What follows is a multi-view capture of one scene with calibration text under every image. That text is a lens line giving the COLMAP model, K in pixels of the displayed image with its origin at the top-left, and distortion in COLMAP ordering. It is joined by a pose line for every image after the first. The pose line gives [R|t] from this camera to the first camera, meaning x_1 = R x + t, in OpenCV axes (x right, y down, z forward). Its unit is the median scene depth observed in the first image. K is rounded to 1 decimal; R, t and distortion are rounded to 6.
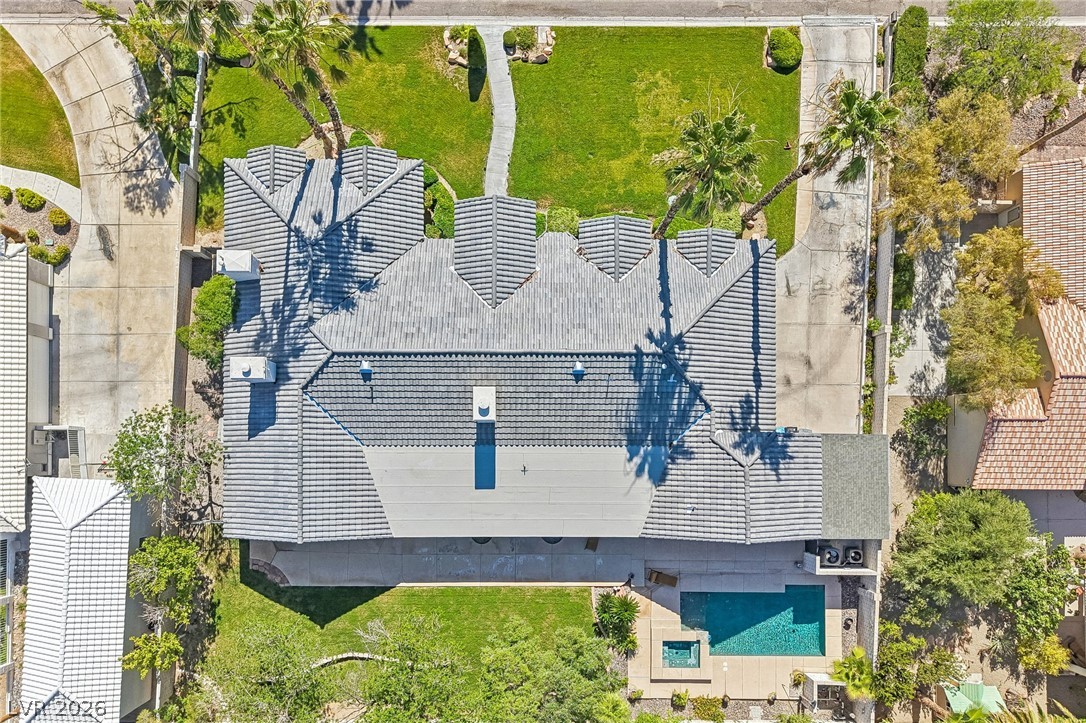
lens RADIAL K [[750.9, 0, 530.0], [0, 750.9, 395.2], [0, 0, 1]] dist [0.006360, 0.002459]
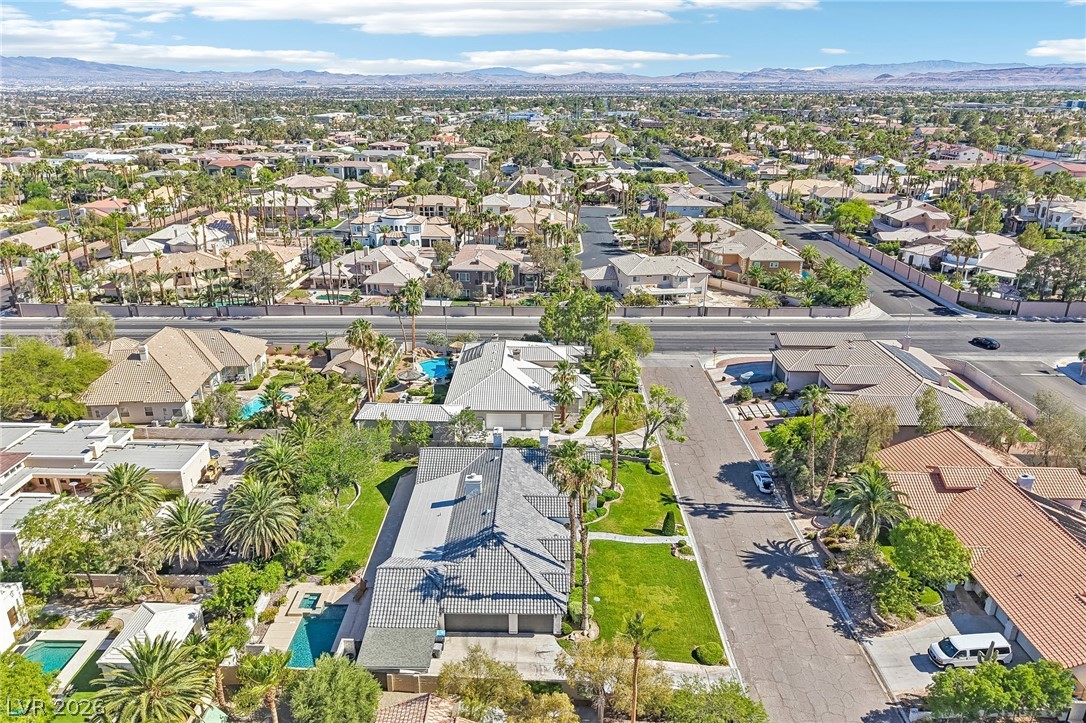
lens RADIAL K [[735.1, 0, 543.0], [0, 735.1, 361.5], [0, 0, 1]] dist [0.066873, -0.085807]
pose [[-0.008329, 0.338894, -0.940788, 1.617784], [-0.999896, 0.008260, 0.011828, -0.186353], [0.011779, 0.940788, 0.338790, 0.002015]]
